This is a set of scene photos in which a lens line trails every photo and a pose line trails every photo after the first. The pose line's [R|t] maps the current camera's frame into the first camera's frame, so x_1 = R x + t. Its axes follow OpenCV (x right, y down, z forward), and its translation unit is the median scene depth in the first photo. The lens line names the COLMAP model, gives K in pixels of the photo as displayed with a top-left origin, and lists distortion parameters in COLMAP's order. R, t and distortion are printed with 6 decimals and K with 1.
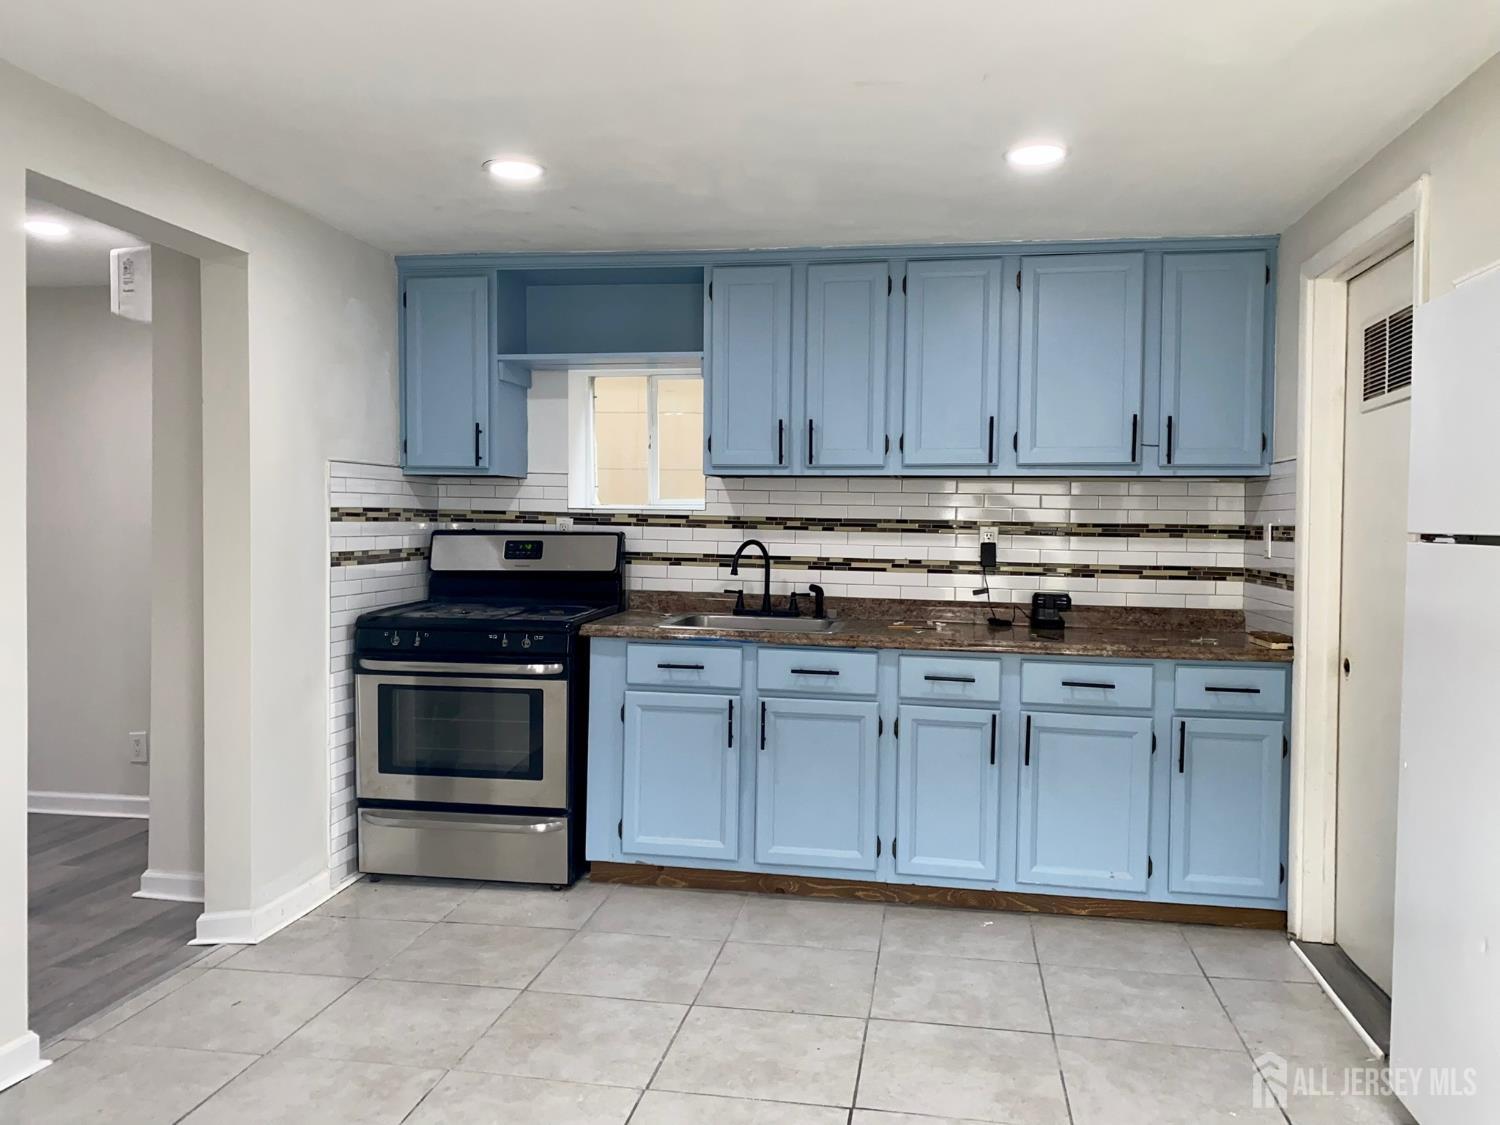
lens RADIAL K [[1116.9, 0, 752.6], [0, 1116.9, 562.5], [0, 0, 1]] dist [-0.015831, -0.016447]
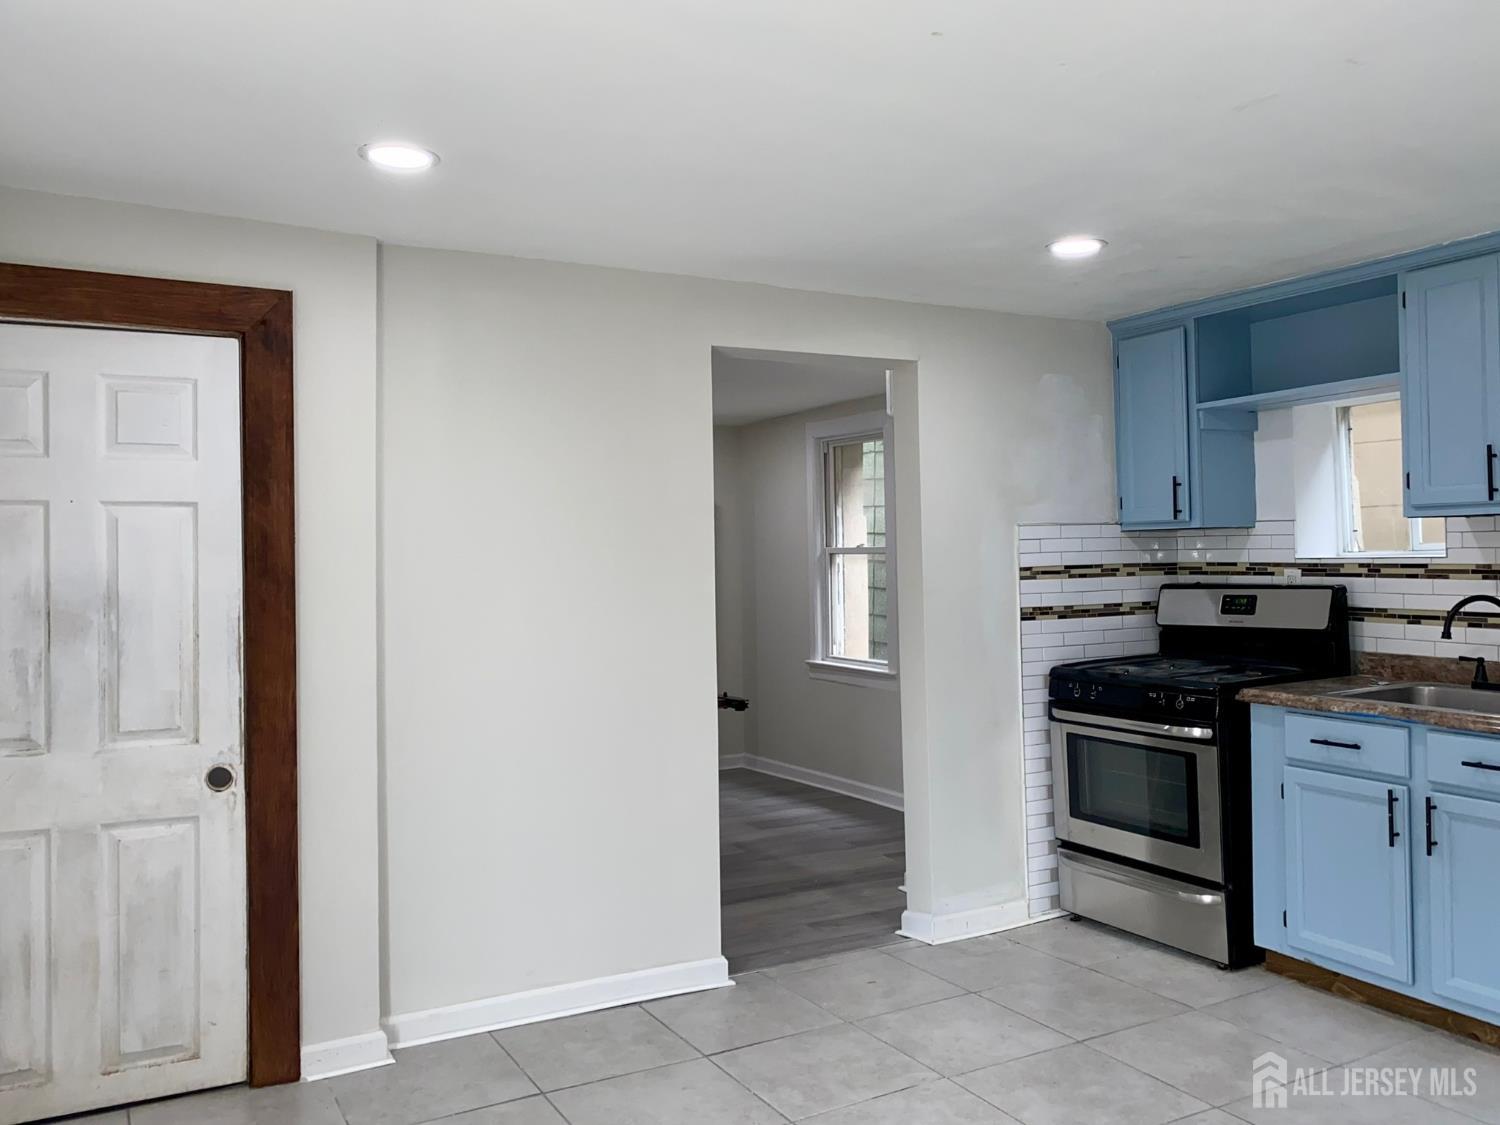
lens RADIAL K [[1212.2, 0, 757.4], [0, 1212.2, 555.3], [0, 0, 1]] dist [-0.020753, -0.016287]
pose [[0.601482, -0.023686, -0.798535, 0.408678], [-0.001051, 0.999536, -0.030440, -0.024041], [0.798886, 0.019148, 0.601178, 0.069094]]
